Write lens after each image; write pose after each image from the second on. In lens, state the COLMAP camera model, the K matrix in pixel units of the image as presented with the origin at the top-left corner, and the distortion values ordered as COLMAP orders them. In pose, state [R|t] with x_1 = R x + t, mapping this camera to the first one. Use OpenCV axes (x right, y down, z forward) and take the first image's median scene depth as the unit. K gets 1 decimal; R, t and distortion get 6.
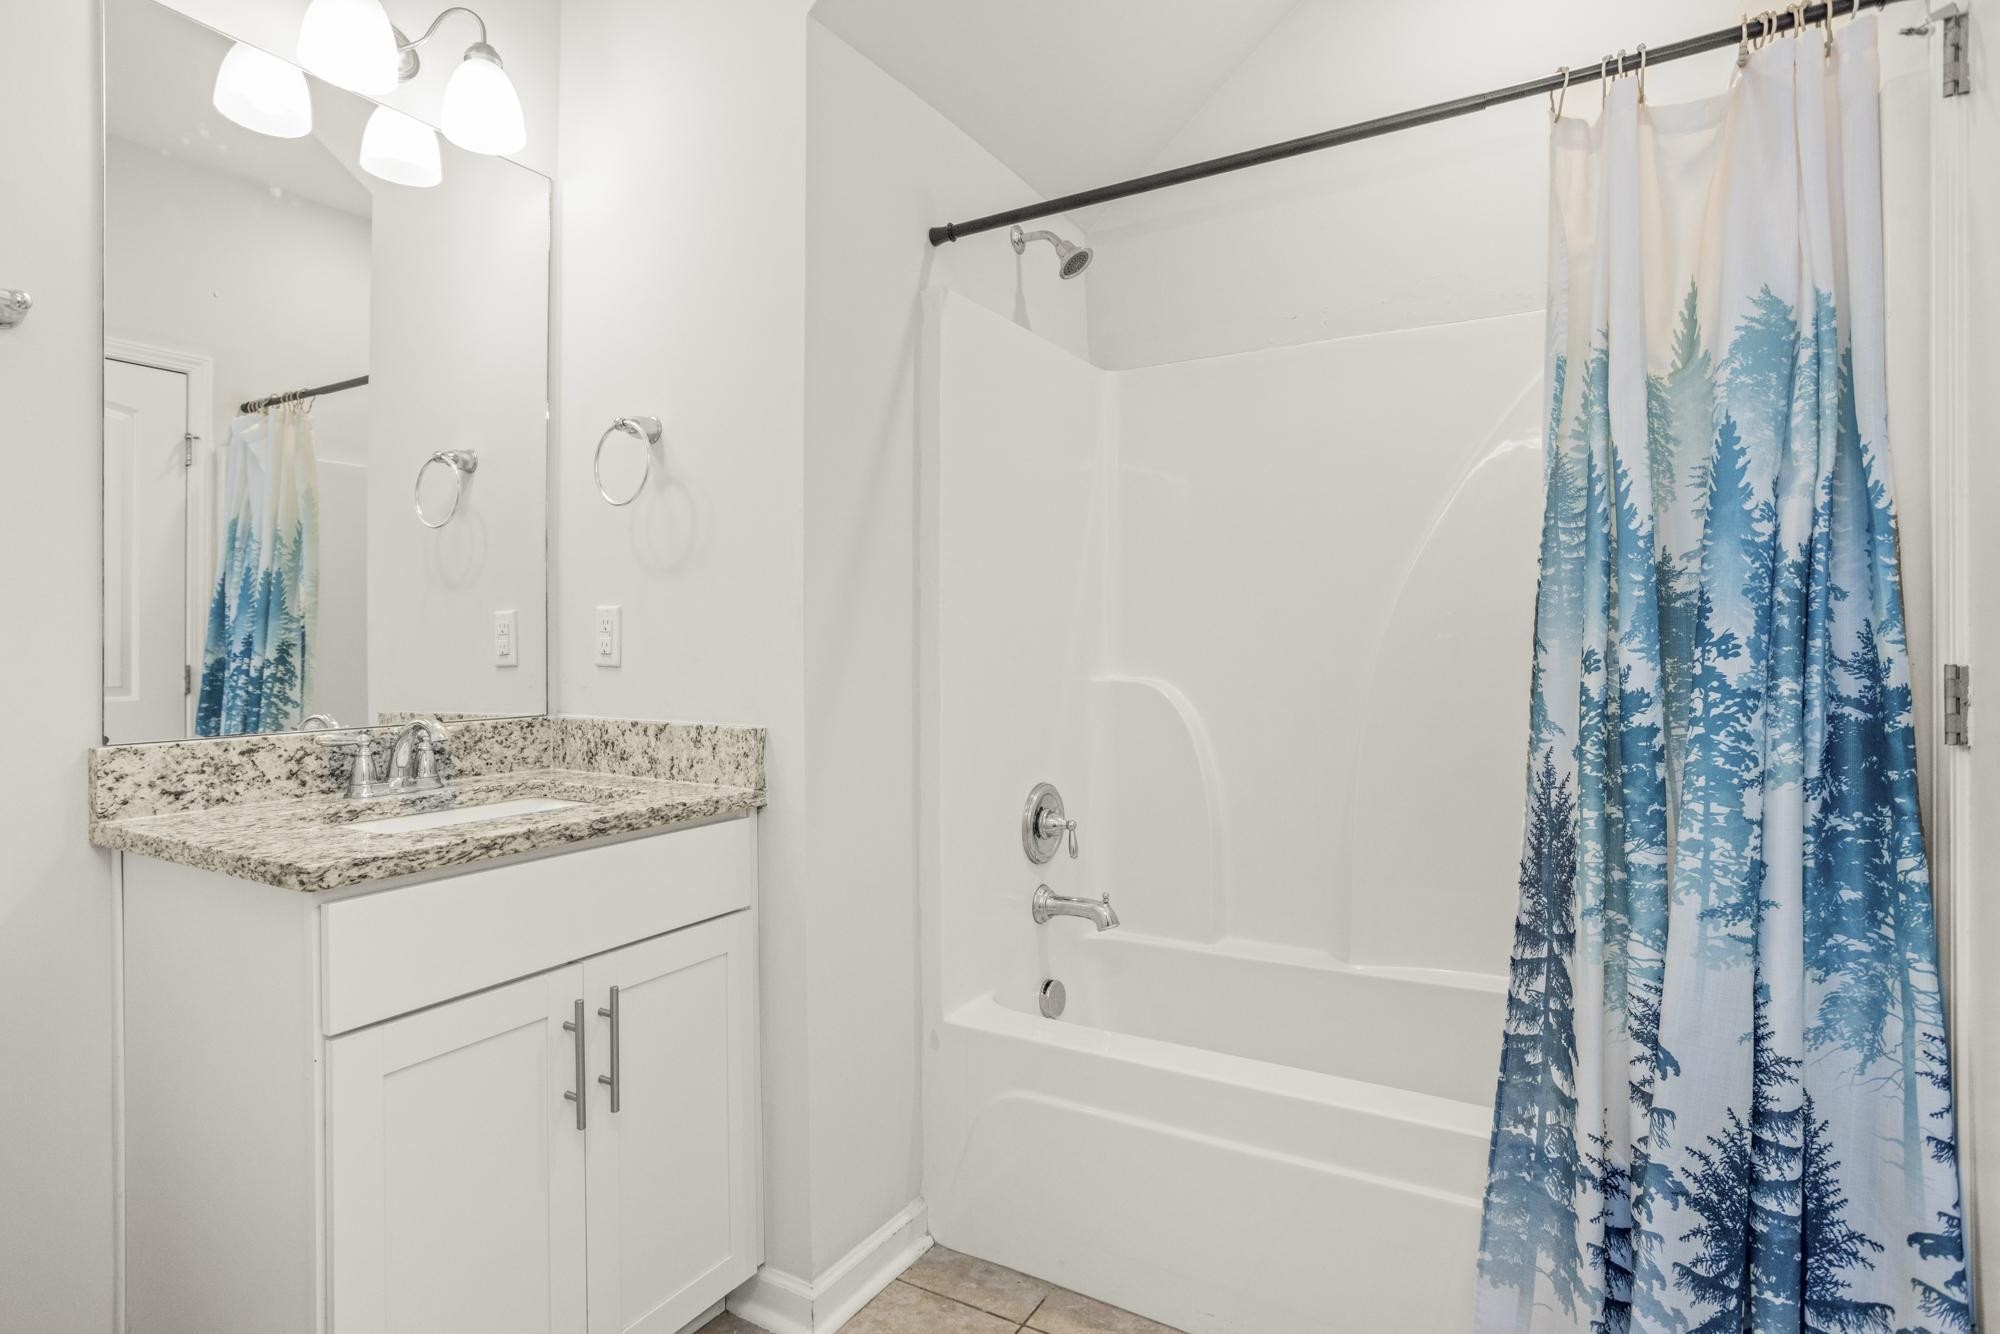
lens RADIAL K [[1032.6, 0, 993.7], [0, 1032.6, 627.0], [0, 0, 1]] dist [-0.027845, 0.009458]
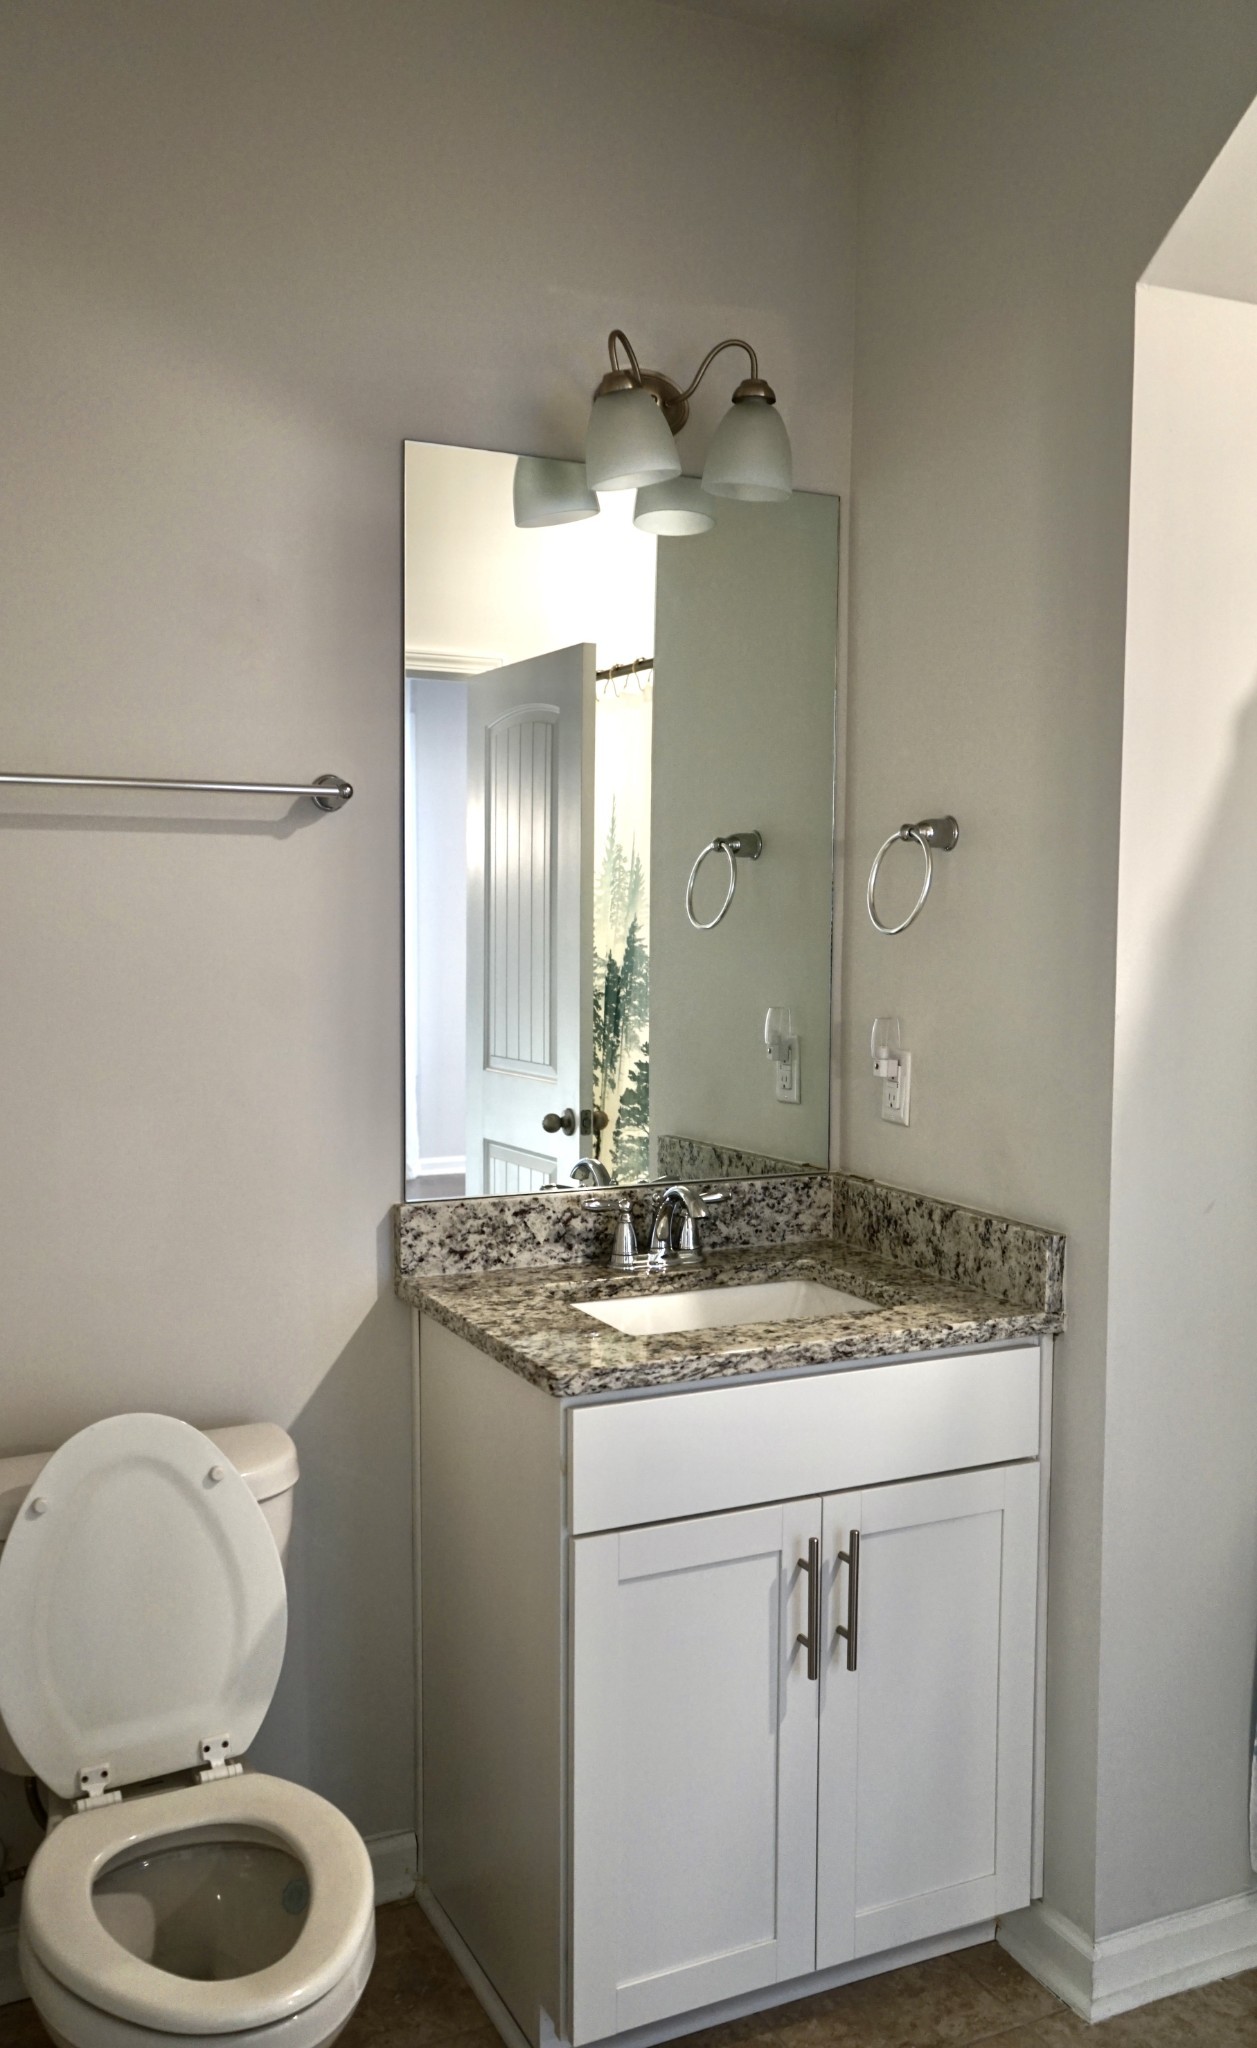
lens RADIAL K [[1743.3, 0, 626.8], [0, 1743.3, 1022.1], [0, 0, 1]] dist [-0.038274, 0.056727]
pose [[0.829334, 0.051236, -0.556399, 0.257503], [-0.005817, 0.996525, 0.083094, -0.194145], [0.558723, -0.065676, 0.826750, -0.292191]]
